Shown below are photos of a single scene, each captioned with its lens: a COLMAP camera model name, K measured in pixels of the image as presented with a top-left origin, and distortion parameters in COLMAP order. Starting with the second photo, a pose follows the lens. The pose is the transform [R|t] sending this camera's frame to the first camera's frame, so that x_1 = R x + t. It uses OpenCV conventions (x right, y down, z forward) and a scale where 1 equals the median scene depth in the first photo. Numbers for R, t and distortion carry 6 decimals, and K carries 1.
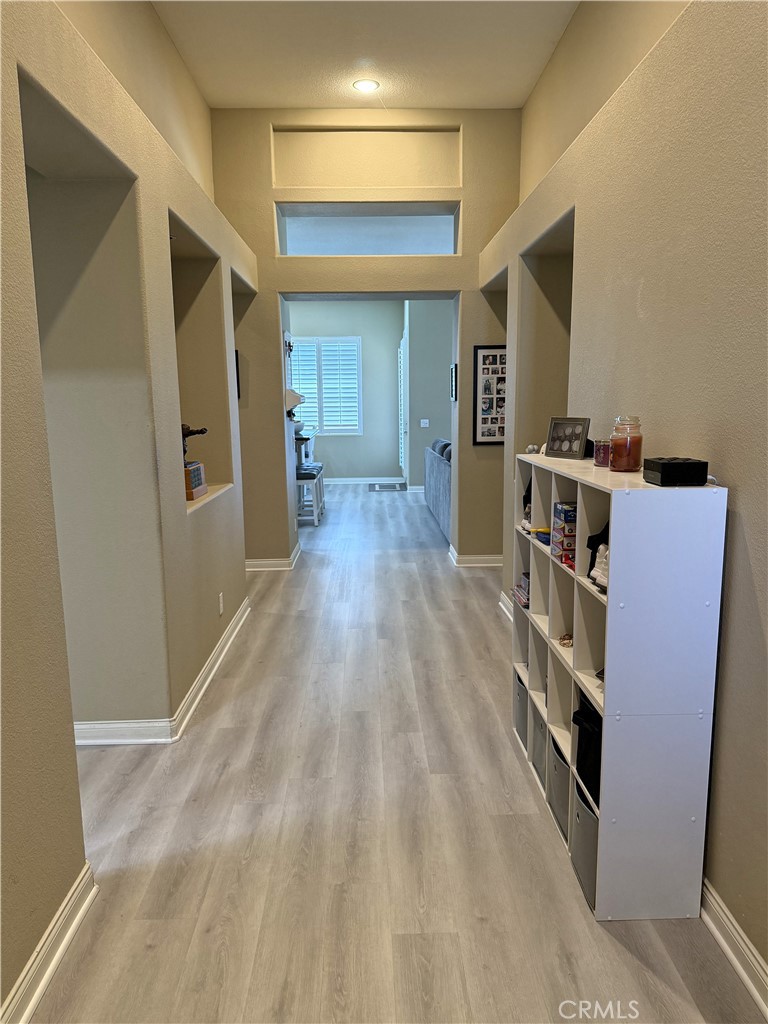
lens RADIAL K [[734.9, 0, 384.0], [0, 734.9, 512.8], [0, 0, 1]] dist [0.085435, -0.108851]
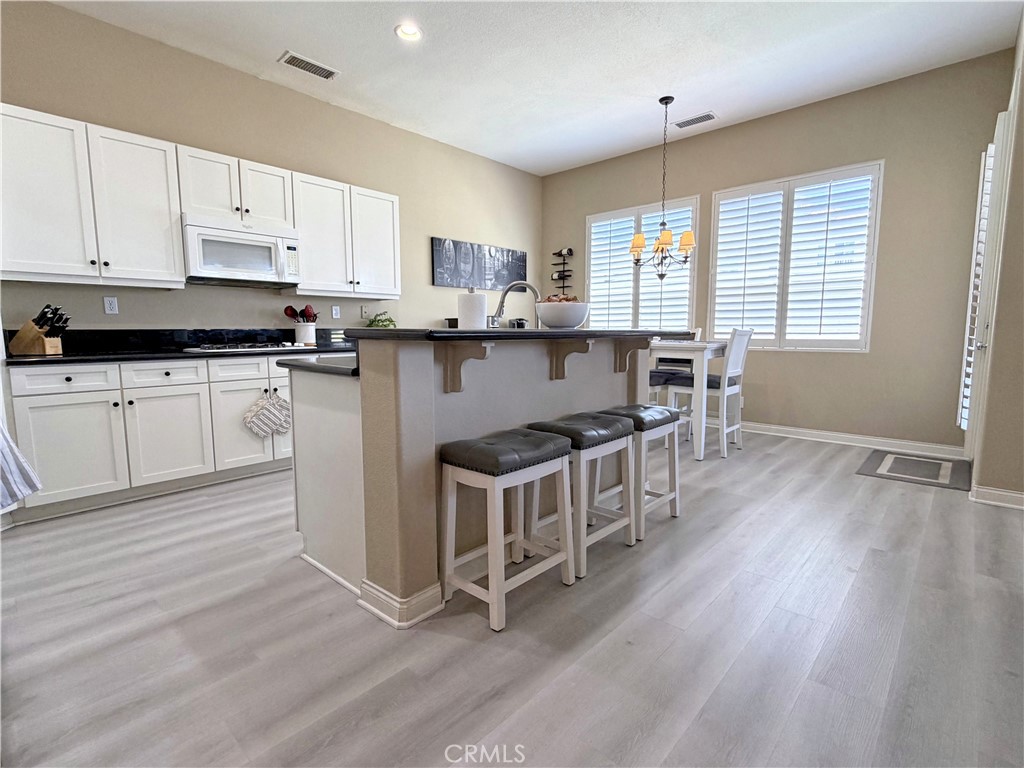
lens RADIAL K [[494.2, 0, 513.3], [0, 494.2, 381.8], [0, 0, 1]] dist [0.008139, -0.001050]
pose [[0.725863, 0.080443, -0.683119, 0.029795], [-0.116786, 0.993131, -0.007144, -0.056554], [0.677852, 0.084965, 0.730272, 0.603756]]
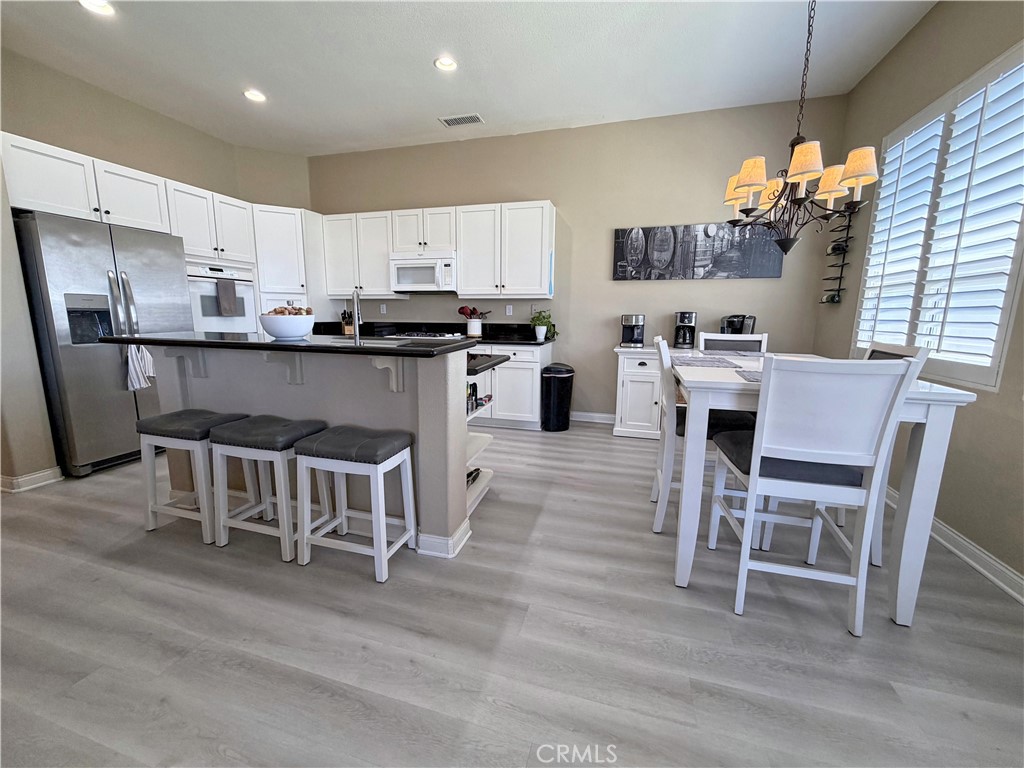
lens RADIAL K [[422.3, 0, 508.1], [0, 422.3, 384.1], [0, 0, 1]] dist [-0.000305, 0.000306]
pose [[-0.308566, 0.168308, -0.936194, 0.052297], [-0.160658, 0.960860, 0.225694, -0.119552], [0.937537, 0.220049, -0.269449, 0.908059]]
